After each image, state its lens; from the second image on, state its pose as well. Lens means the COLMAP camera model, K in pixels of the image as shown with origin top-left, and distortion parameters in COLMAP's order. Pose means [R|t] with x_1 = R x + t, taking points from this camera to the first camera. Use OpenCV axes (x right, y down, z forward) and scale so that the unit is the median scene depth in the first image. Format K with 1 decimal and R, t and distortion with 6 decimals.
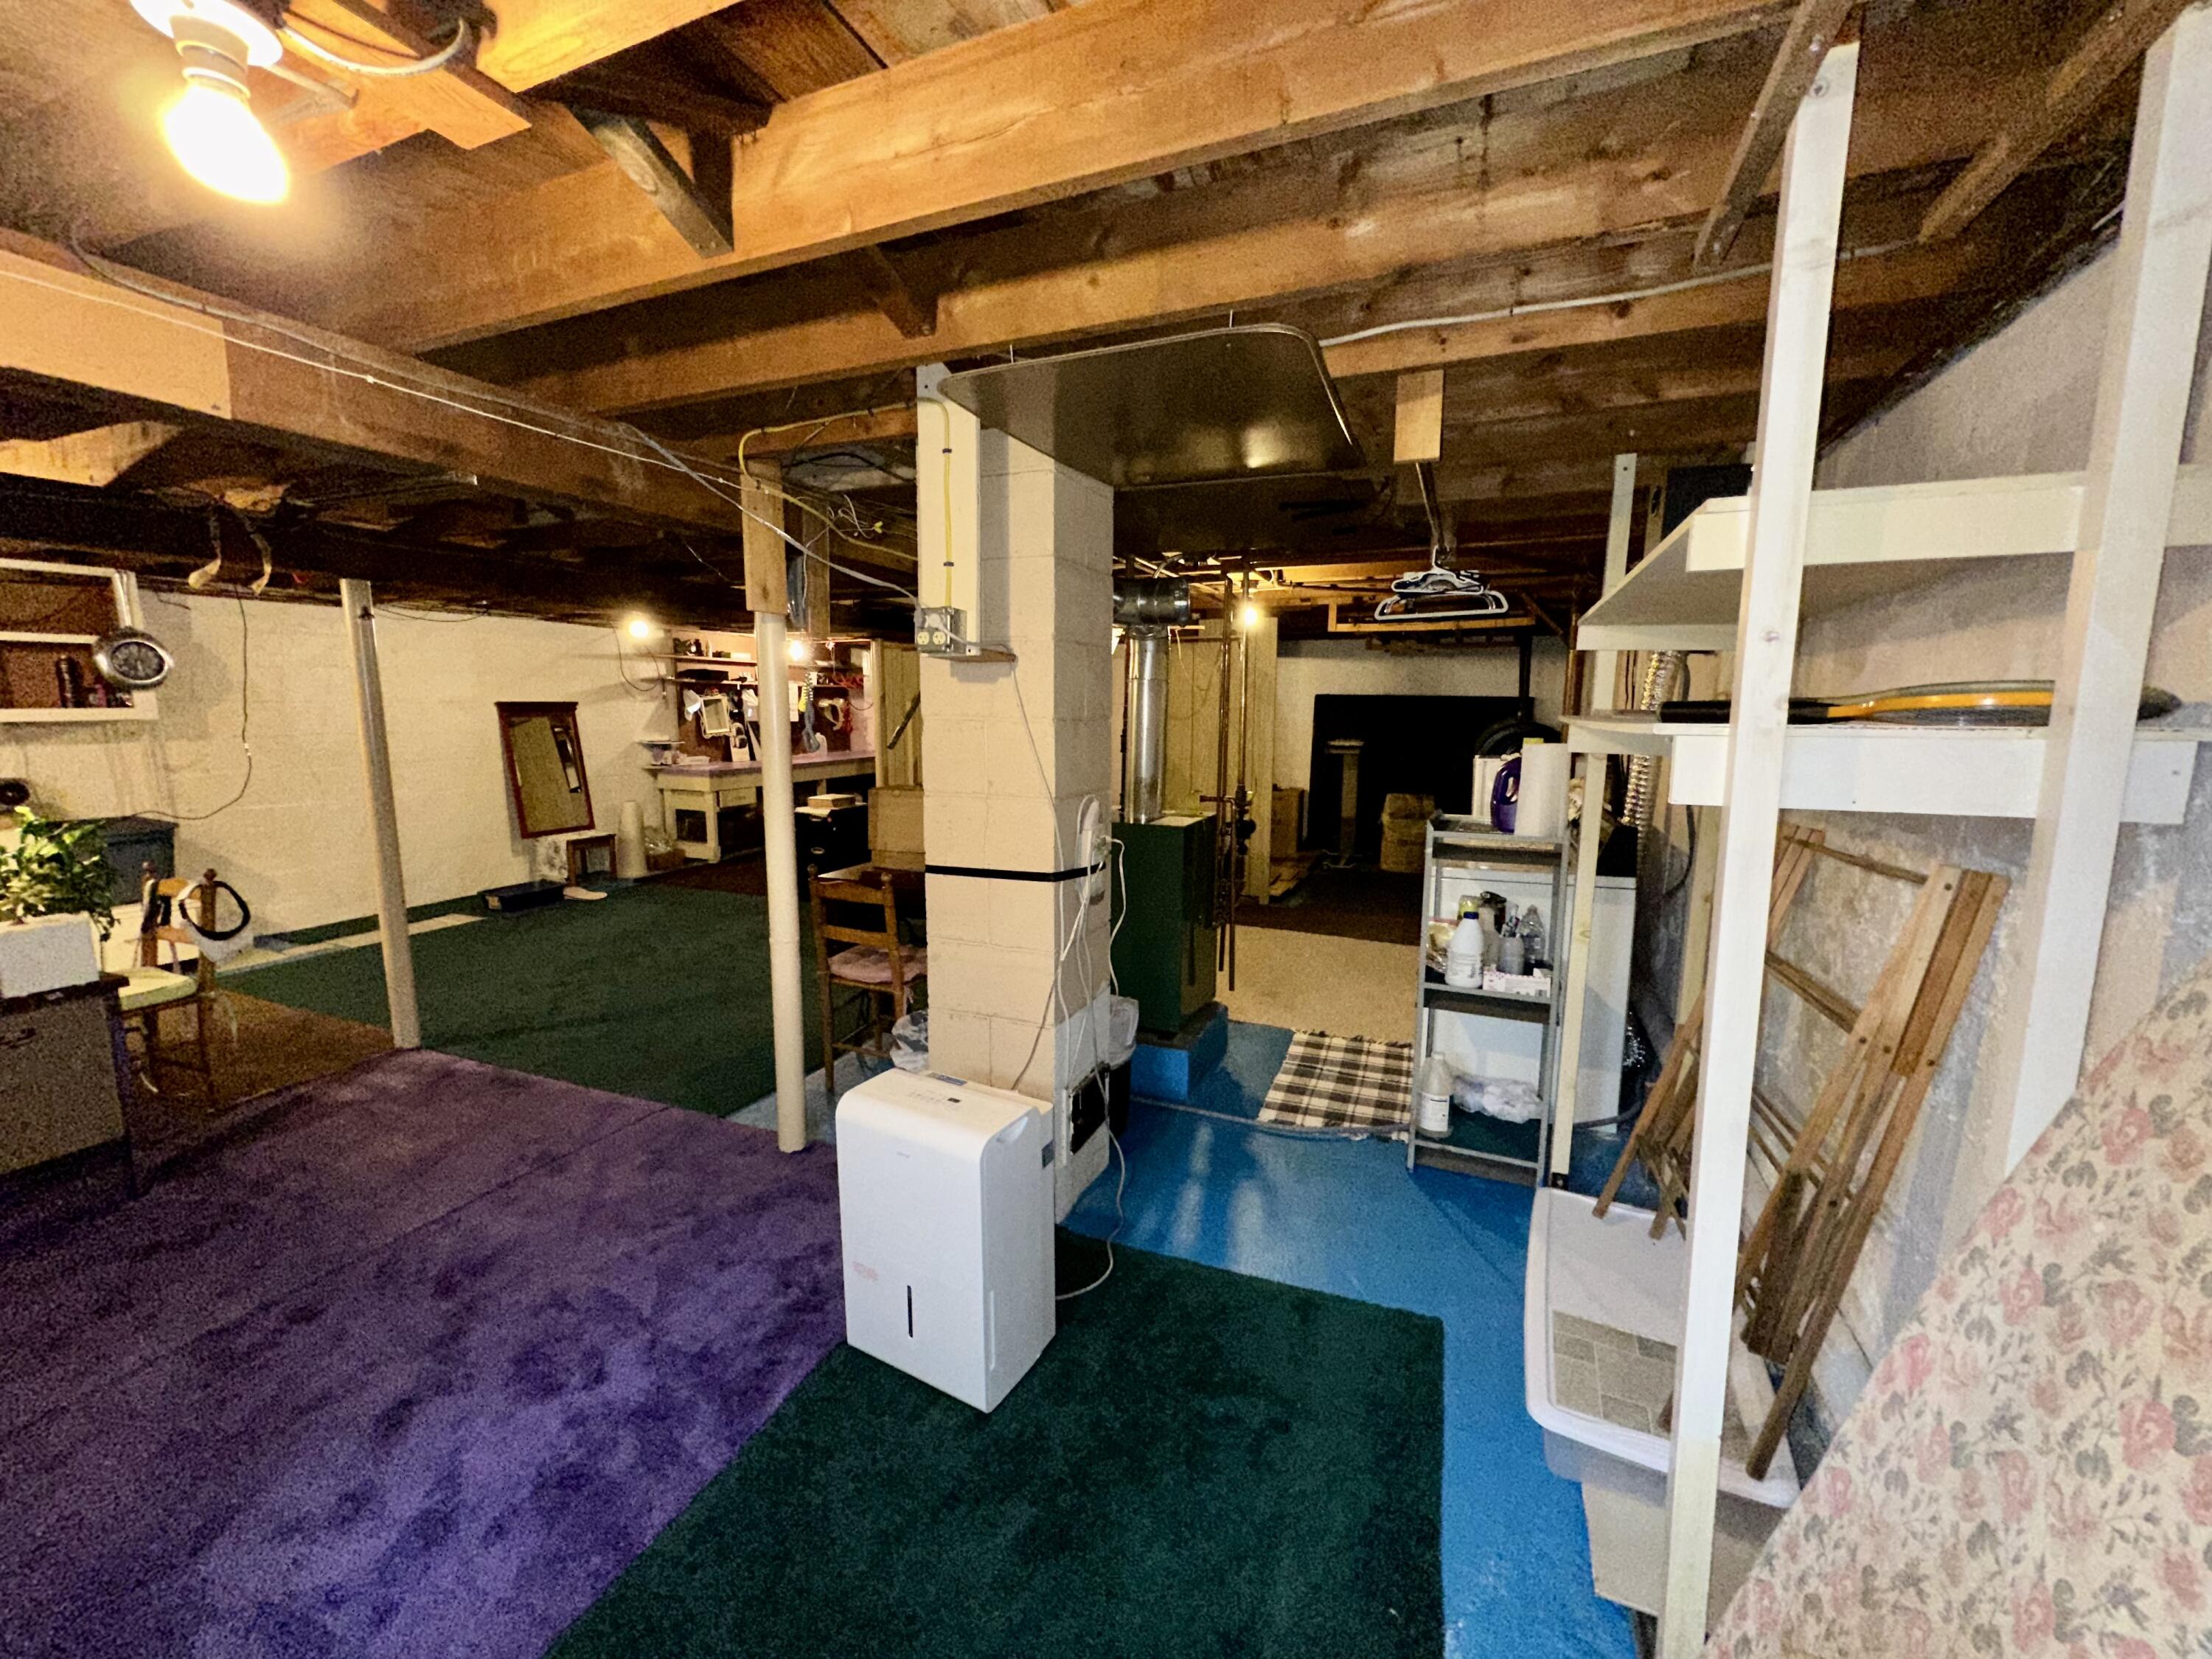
lens RADIAL K [[882.8, 0, 1098.2], [0, 882.8, 824.3], [0, 0, 1]] dist [-0.004975, 0.001247]
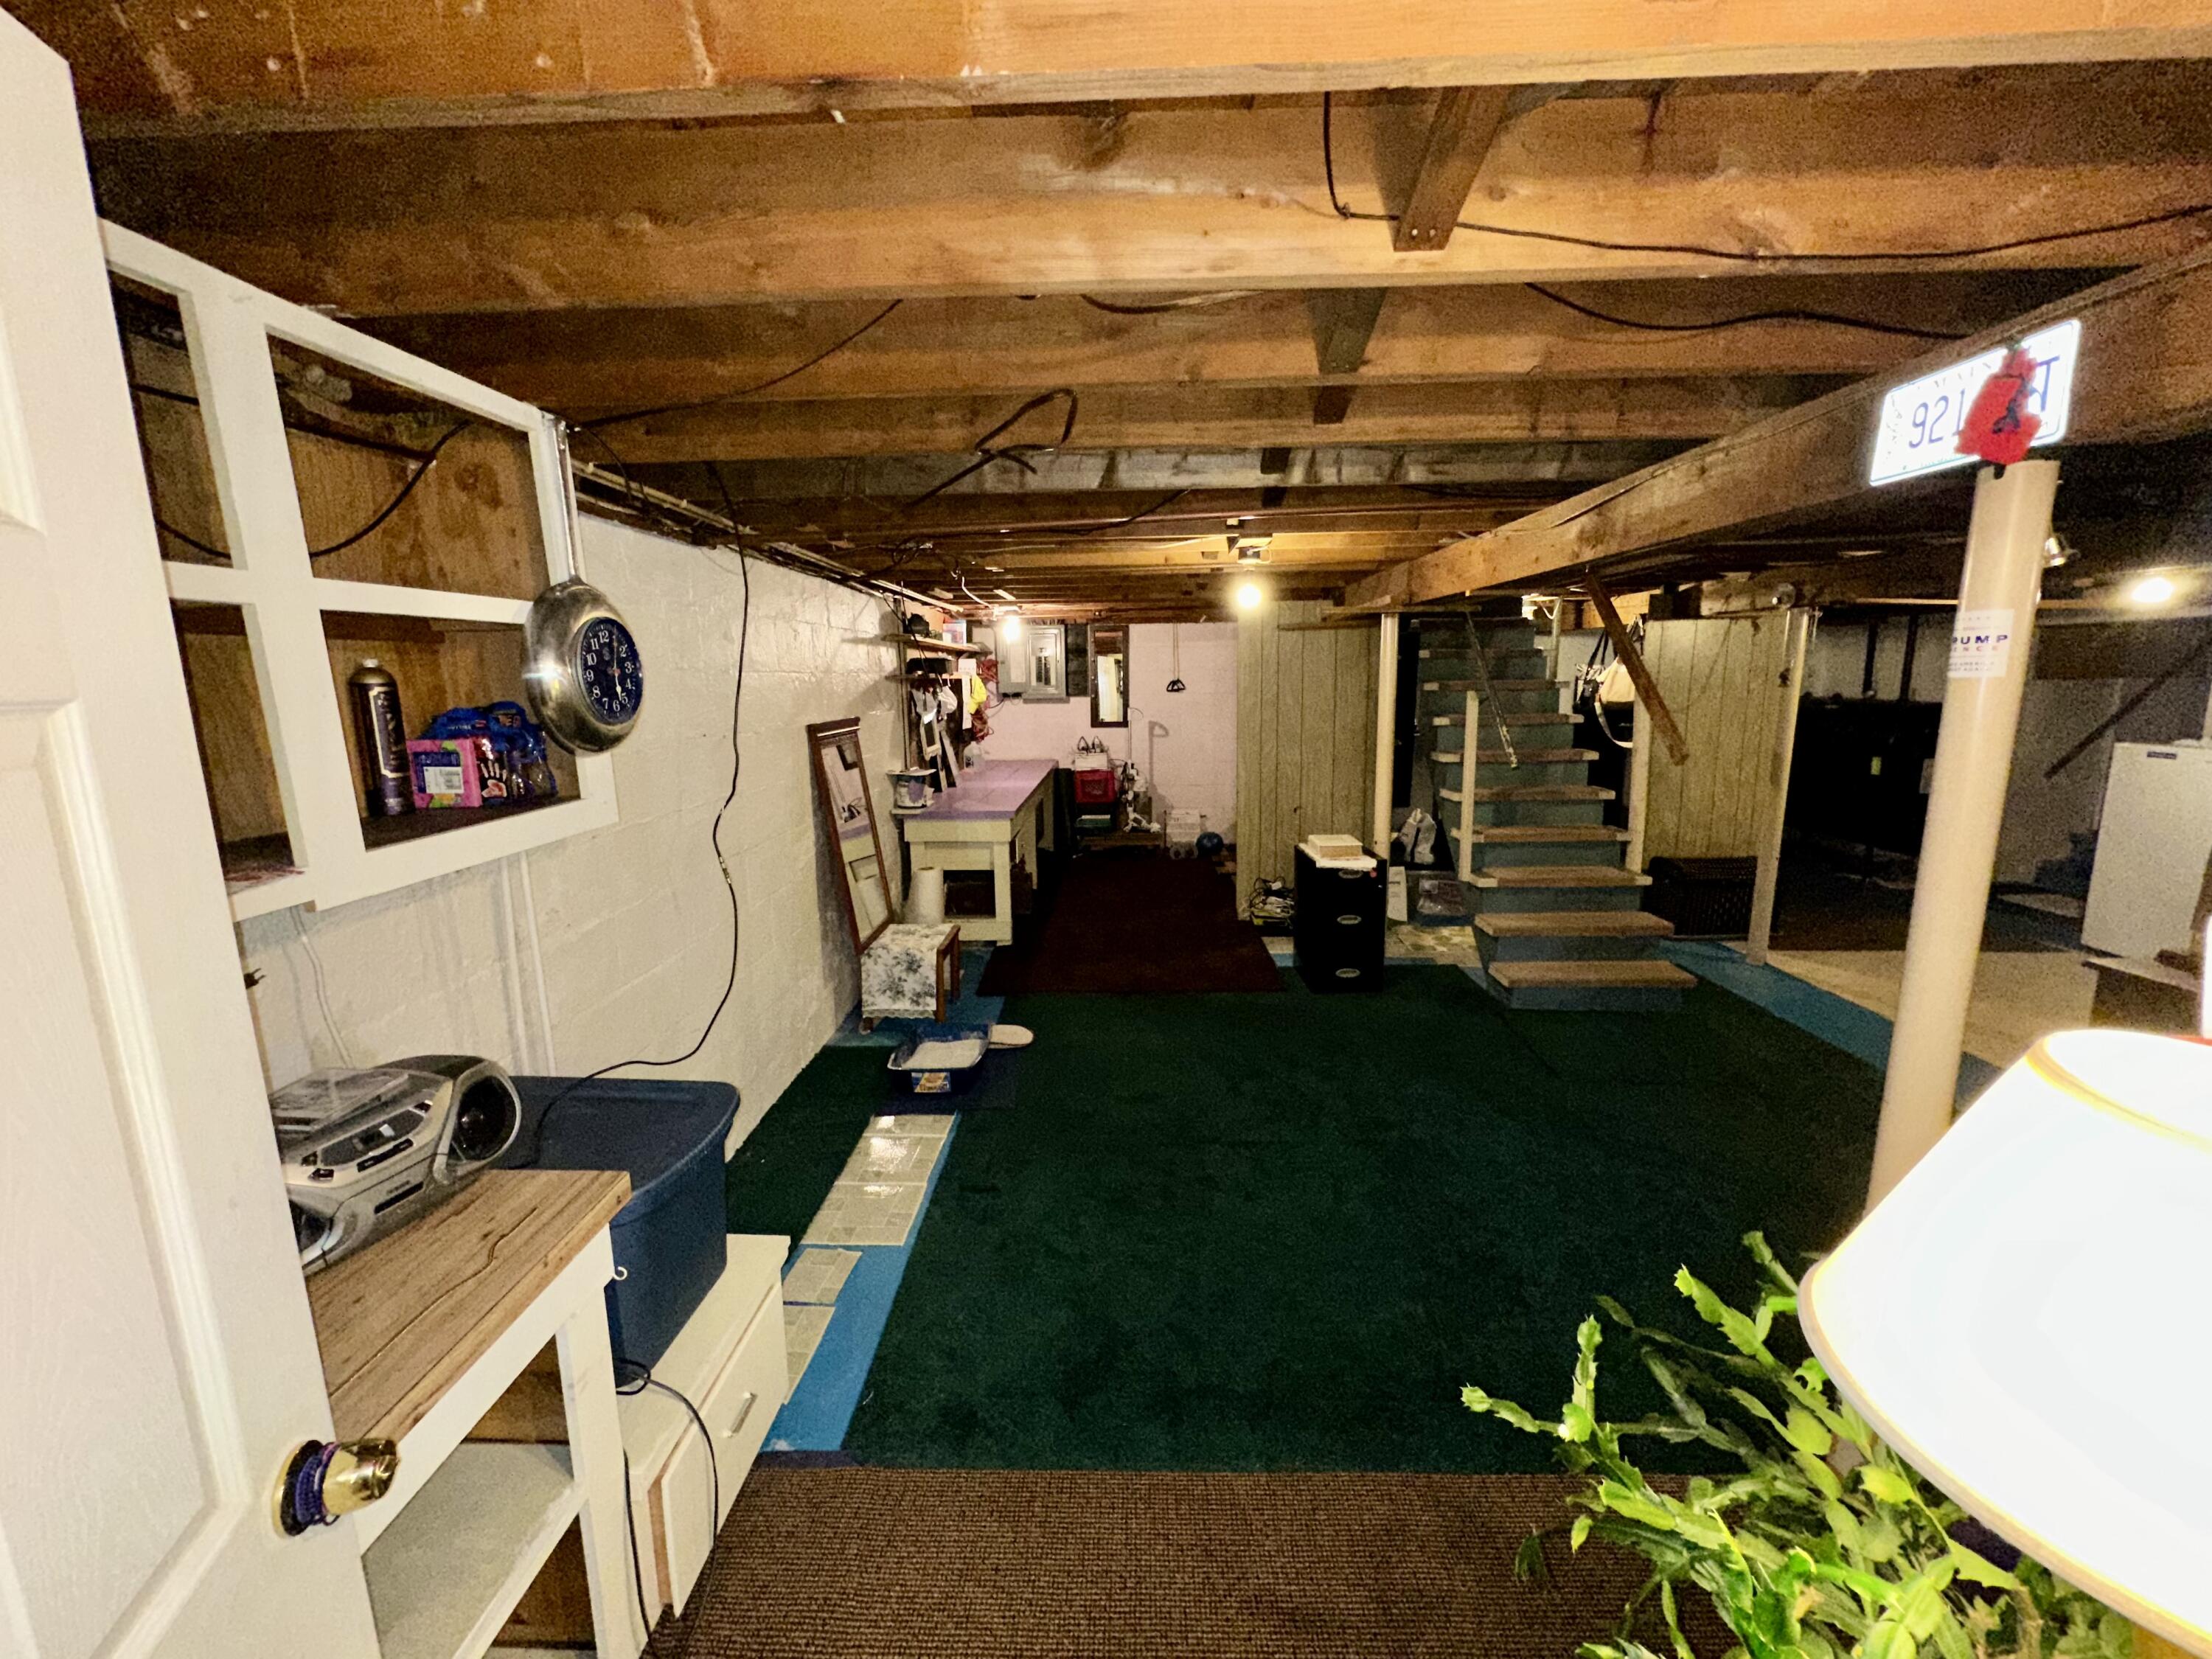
lens RADIAL K [[882.8, 0, 1105.0], [0, 882.8, 835.7], [0, 0, 1]] dist [-0.004975, 0.001247]
pose [[0.930917, -0.089232, 0.354162, -1.039851], [0.074431, 0.995696, 0.055224, -0.123814], [-0.357565, -0.025048, 0.933552, 0.589522]]
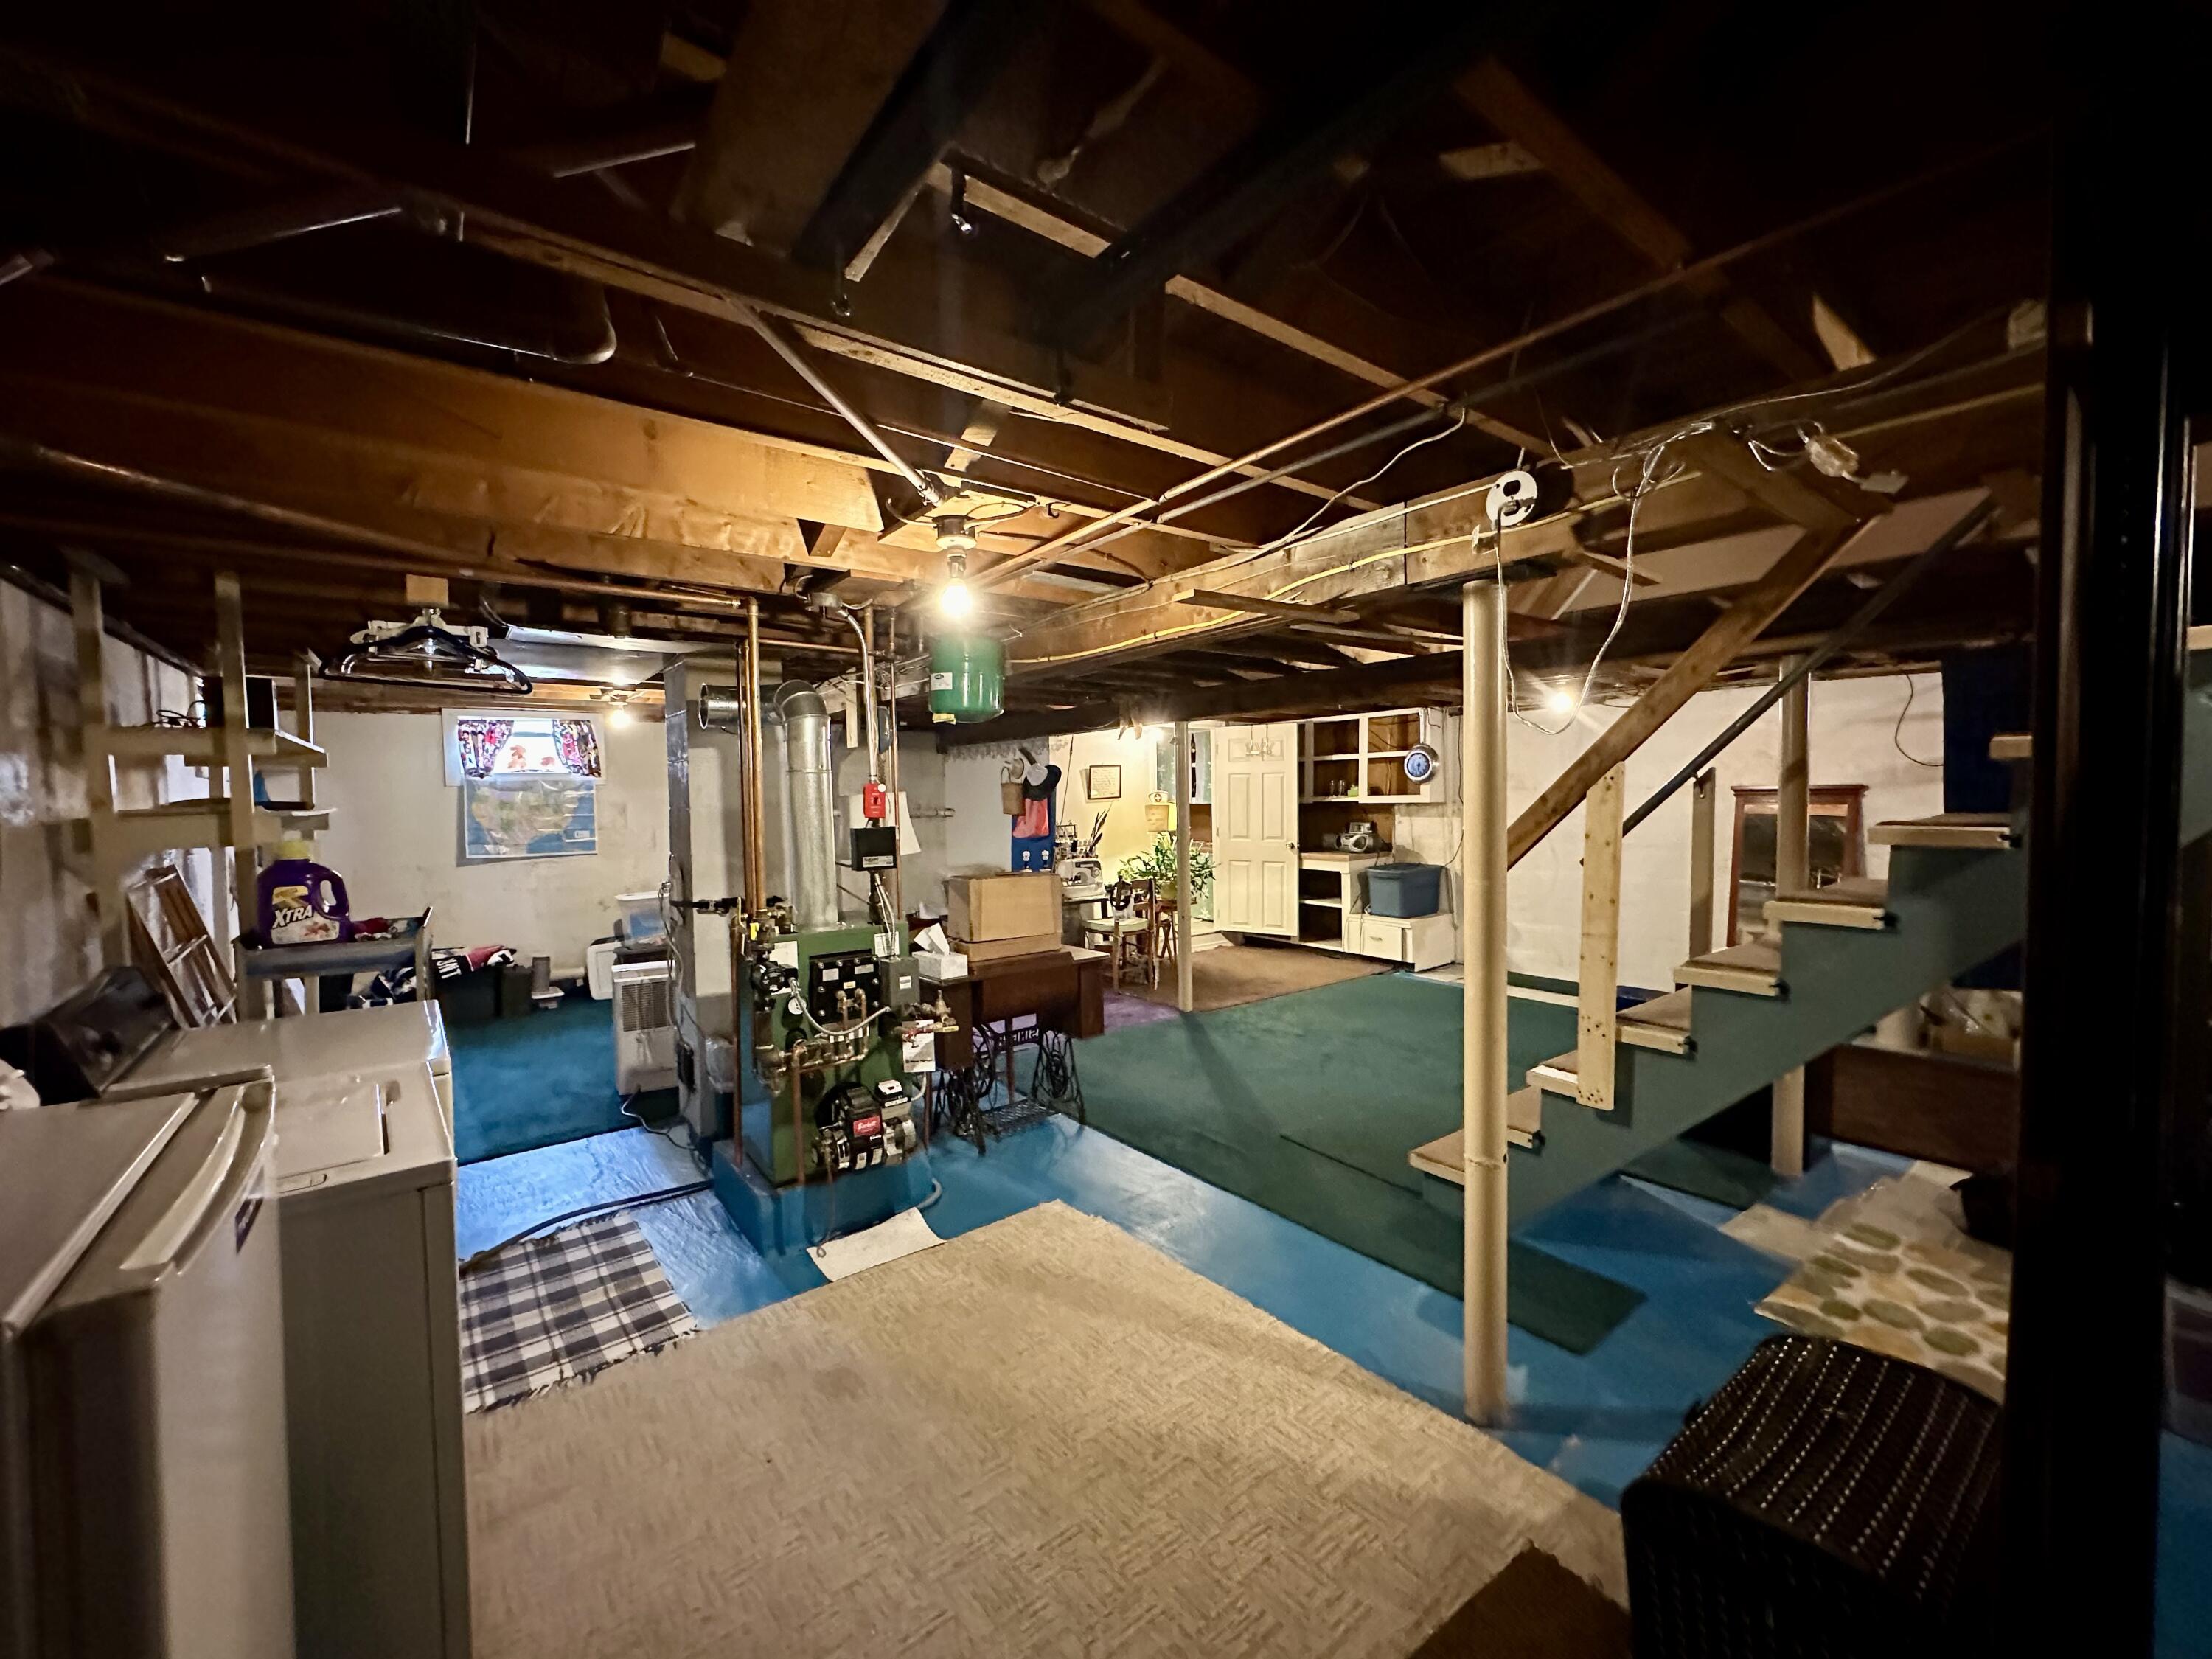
lens RADIAL K [[882.8, 0, 1112.3], [0, 882.8, 833.1], [0, 0, 1]] dist [-0.004975, 0.001247]
pose [[-0.489317, 0.038513, -0.871255, 0.527157], [-0.107335, 0.988770, 0.103990, -0.171987], [0.865475, 0.144400, -0.479688, 1.304890]]
